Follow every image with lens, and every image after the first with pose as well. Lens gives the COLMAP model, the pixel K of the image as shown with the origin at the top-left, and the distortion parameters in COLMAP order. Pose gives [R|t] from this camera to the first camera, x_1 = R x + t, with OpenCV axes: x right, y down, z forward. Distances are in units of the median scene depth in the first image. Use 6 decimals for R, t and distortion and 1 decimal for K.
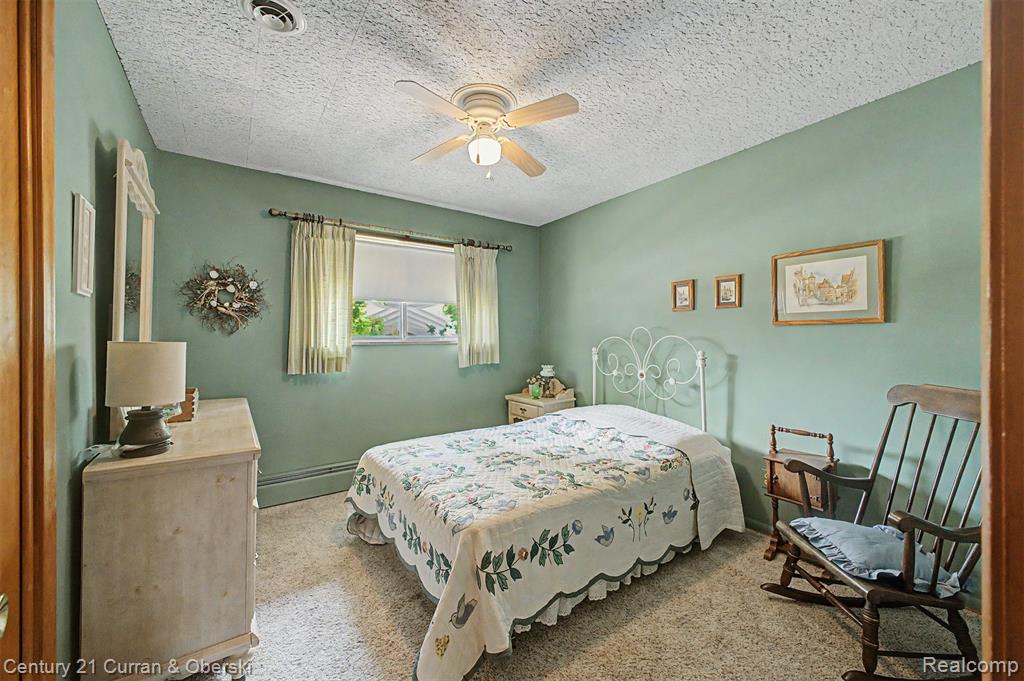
lens RADIAL K [[410.2, 0, 511.0], [0, 410.2, 343.4], [0, 0, 1]] dist [0.018138, -0.003482]
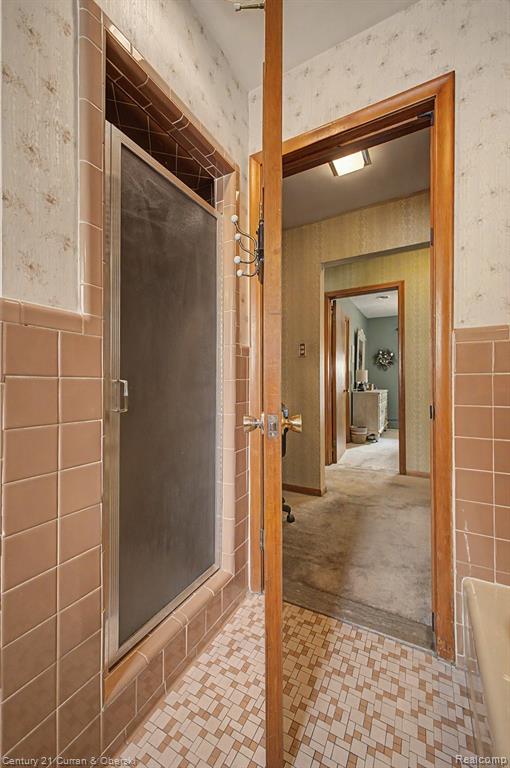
lens RADIAL K [[307.6, 0, 251.7], [0, 307.6, 388.0], [0, 0, 1]] dist [0.018138, -0.003482]
pose [[0.464284, 0.004442, -0.885675, 0.891164], [-0.002147, 0.999990, 0.003890, 0.096247], [0.885684, 0.000096, 0.464289, -0.942875]]
